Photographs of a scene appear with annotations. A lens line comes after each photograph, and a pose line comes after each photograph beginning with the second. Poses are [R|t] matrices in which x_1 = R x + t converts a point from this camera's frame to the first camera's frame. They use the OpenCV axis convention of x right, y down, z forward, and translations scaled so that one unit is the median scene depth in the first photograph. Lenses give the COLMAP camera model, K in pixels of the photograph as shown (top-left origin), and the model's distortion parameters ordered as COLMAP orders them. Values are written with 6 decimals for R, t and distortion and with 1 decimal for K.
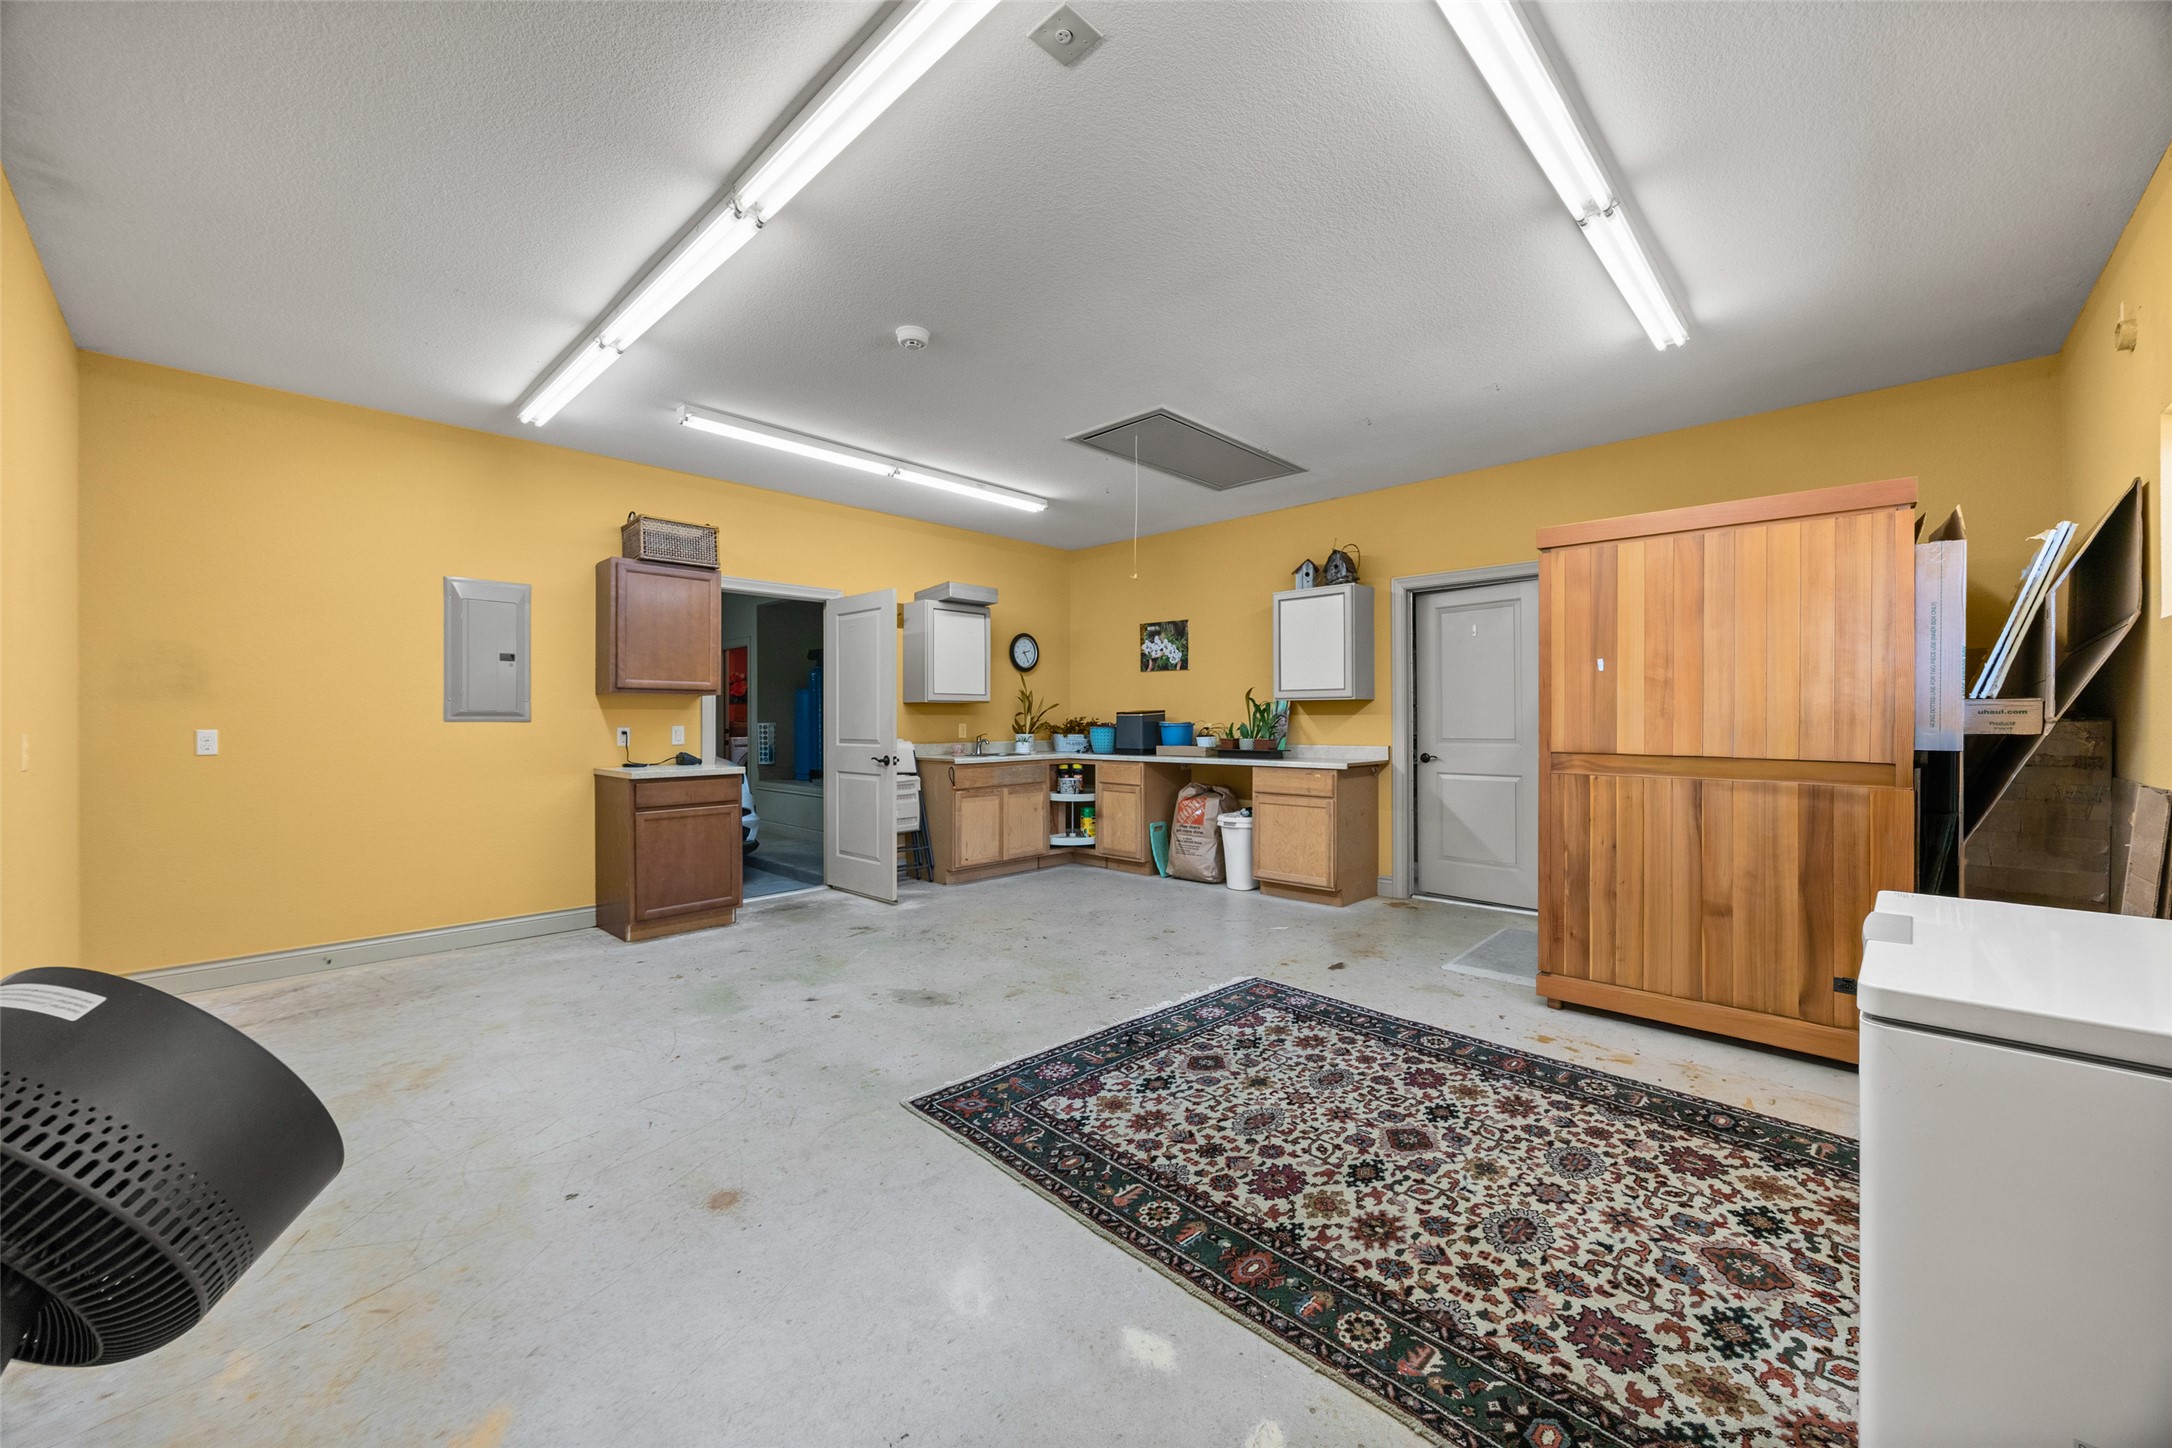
lens RADIAL K [[836.6, 0, 1083.6], [0, 836.6, 722.7], [0, 0, 1]] dist [0.000568, 0.000043]
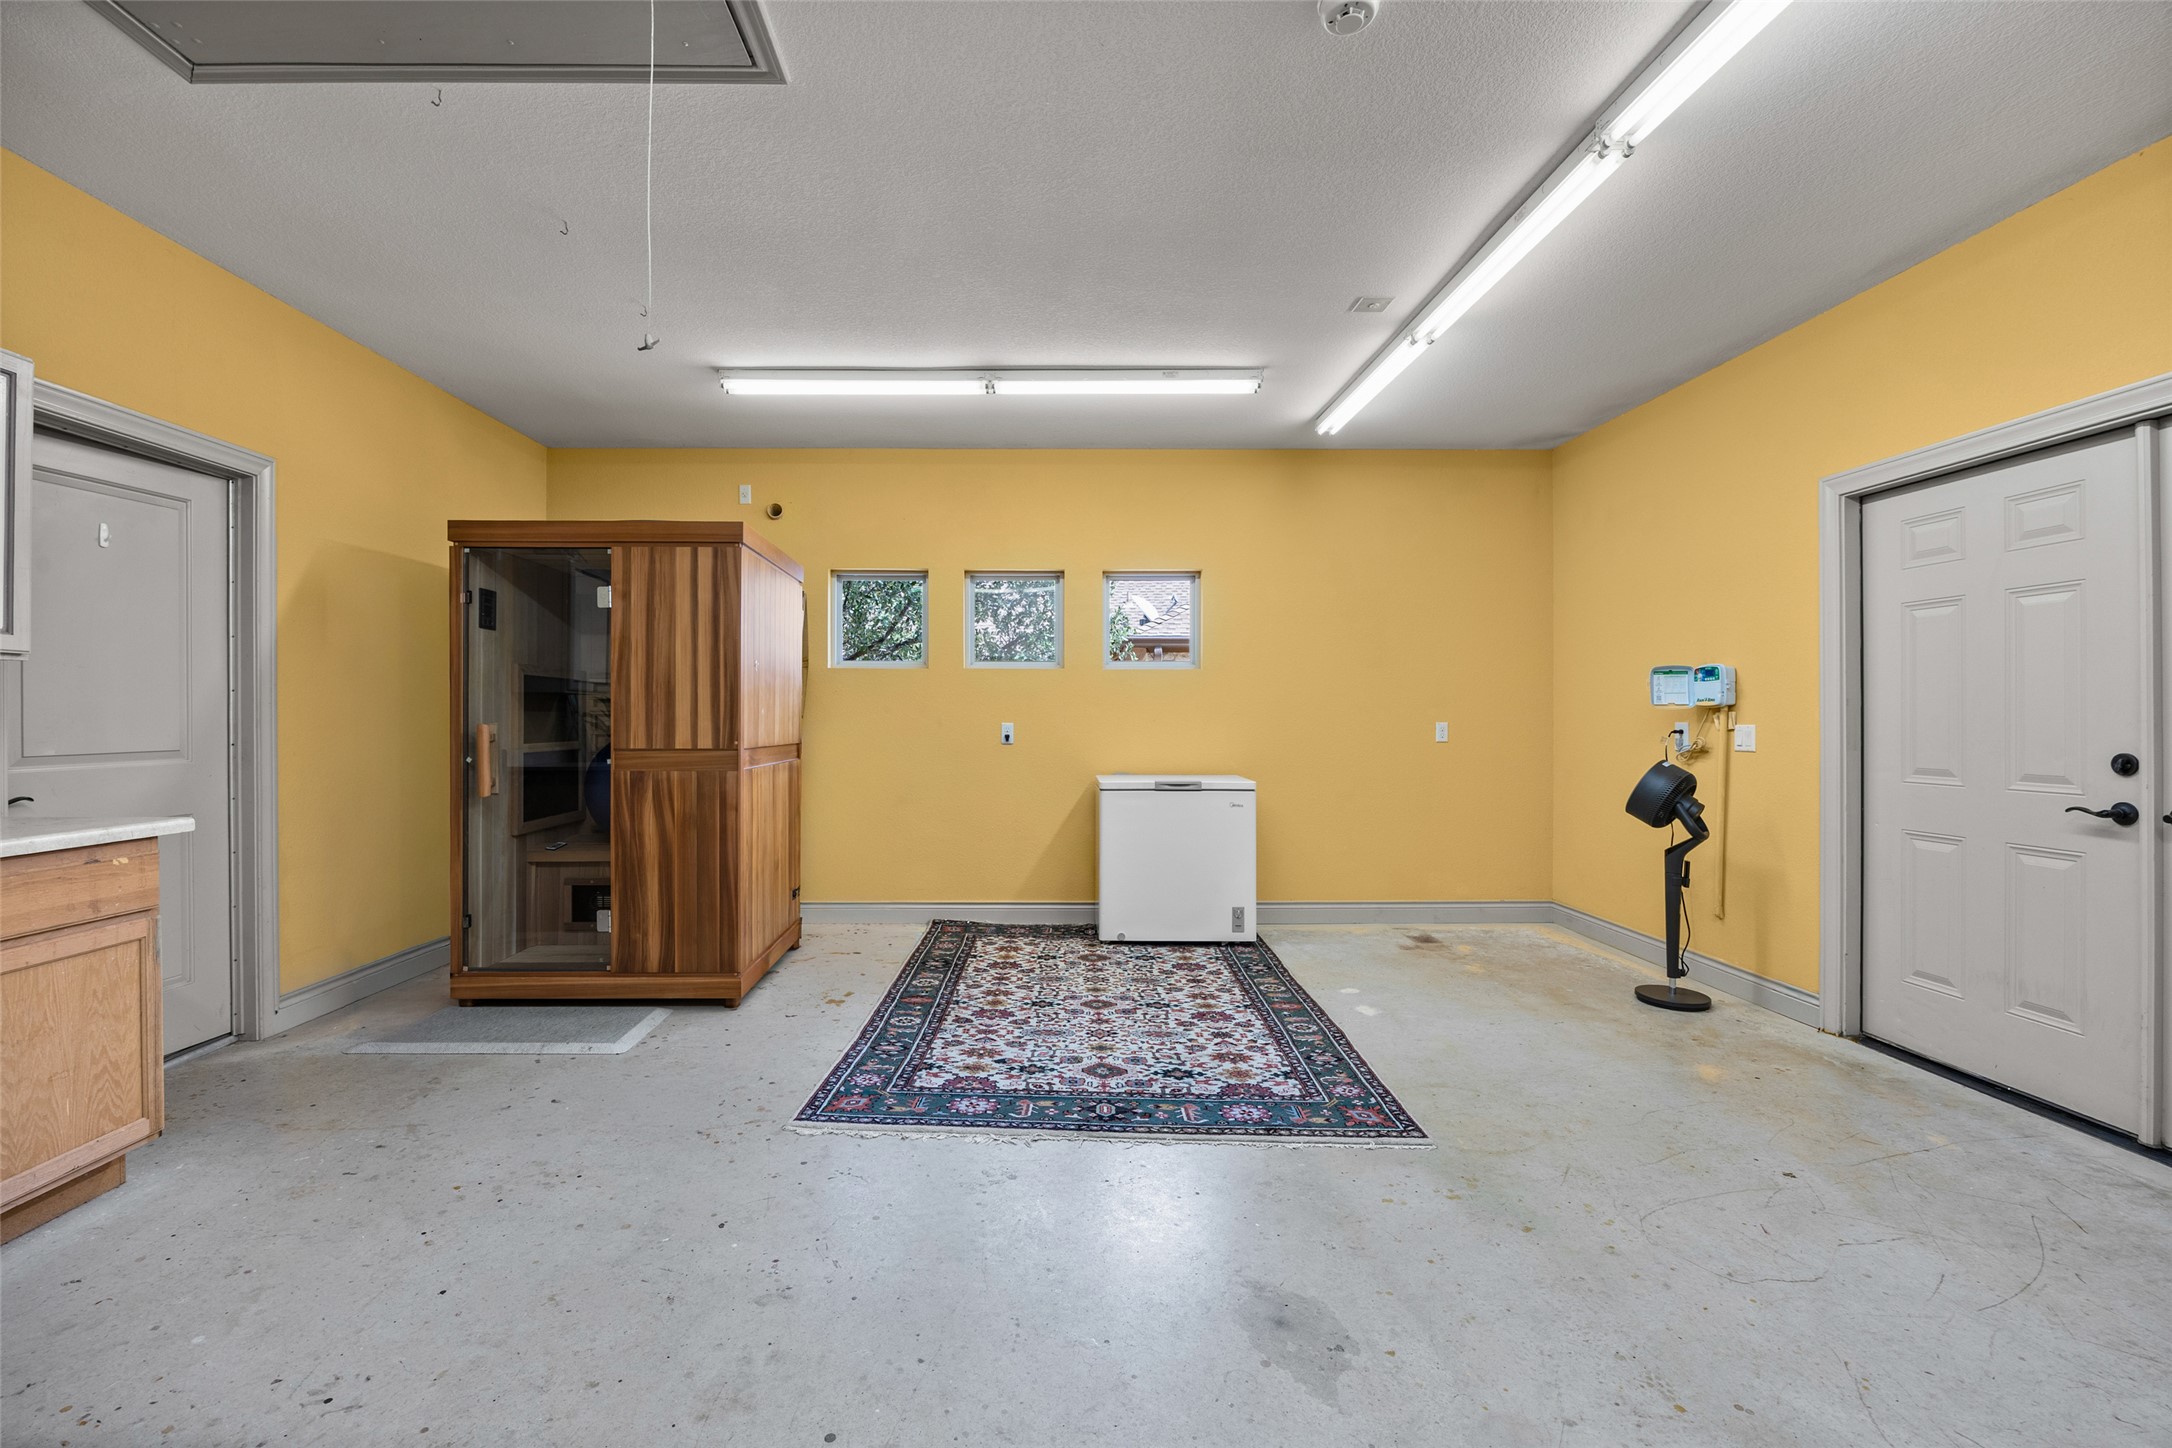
lens RADIAL K [[837.7, 0, 1077.5], [0, 837.7, 723.4], [0, 0, 1]] dist [-0.000648, -0.000011]
pose [[-0.699684, -0.005674, 0.714430, -0.558985], [-0.001686, 0.999979, 0.006290, -0.004662], [-0.714450, 0.003197, -0.699679, 1.807112]]
